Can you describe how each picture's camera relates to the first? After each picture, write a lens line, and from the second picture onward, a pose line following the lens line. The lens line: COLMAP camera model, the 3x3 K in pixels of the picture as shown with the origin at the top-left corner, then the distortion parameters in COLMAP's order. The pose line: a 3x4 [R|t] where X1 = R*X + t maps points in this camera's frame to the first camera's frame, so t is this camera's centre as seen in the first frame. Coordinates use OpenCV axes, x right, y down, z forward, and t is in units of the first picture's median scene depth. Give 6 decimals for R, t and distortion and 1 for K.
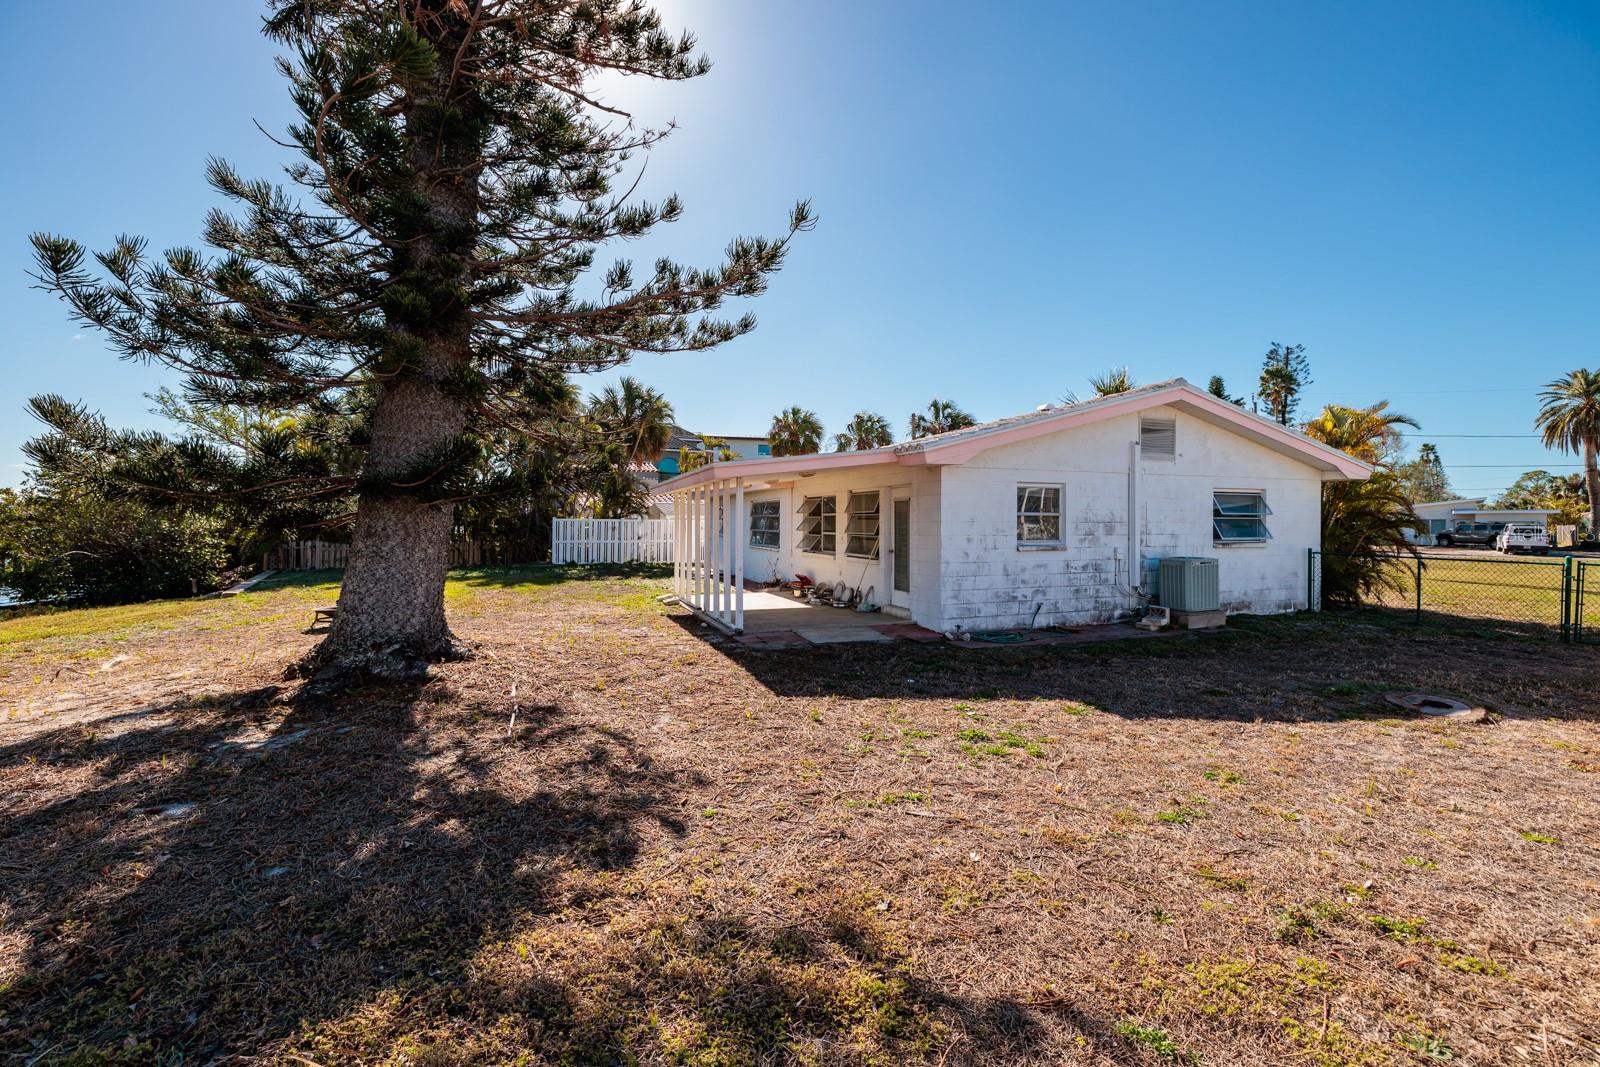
lens RADIAL K [[672.7, 0, 792.9], [0, 672.7, 523.7], [0, 0, 1]] dist [-0.000718, 0.000164]
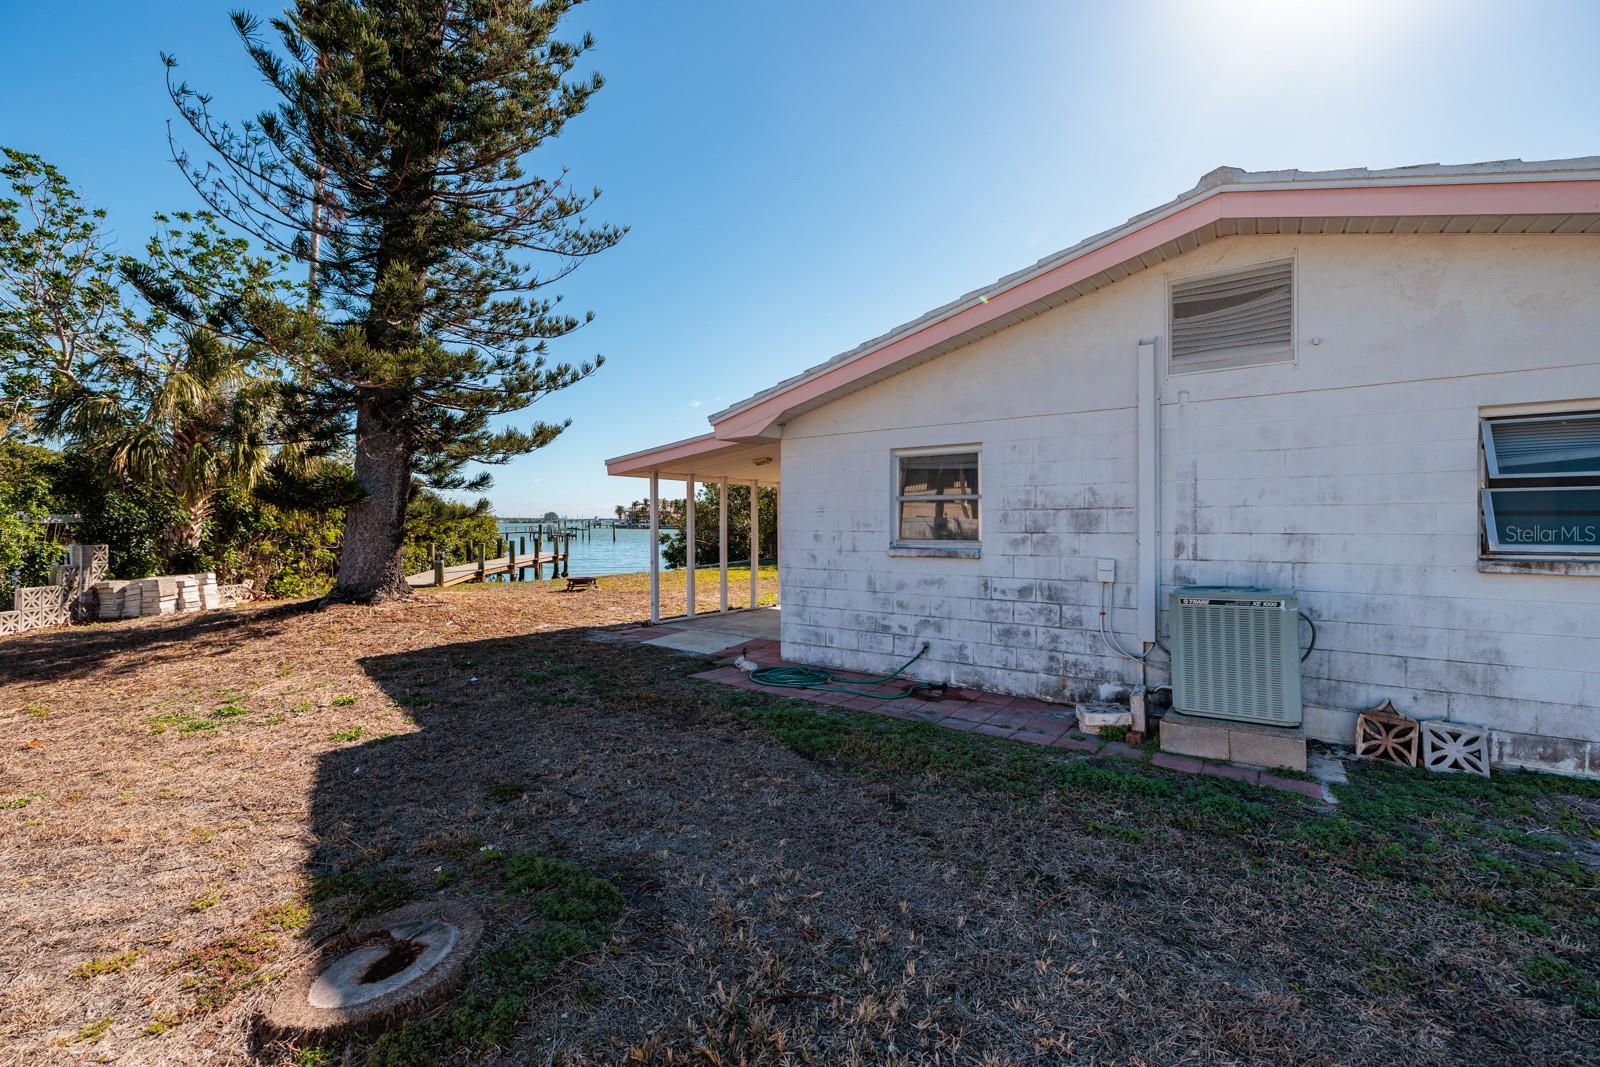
lens RADIAL K [[672.7, 0, 792.9], [0, 672.7, 523.7], [0, 0, 1]] dist [-0.000718, 0.000164]
pose [[0.564138, -0.003189, -0.825674, 0.791676], [0.000404, 0.999993, -0.003586, 0.011545], [0.825680, 0.001689, 0.564136, 0.543354]]
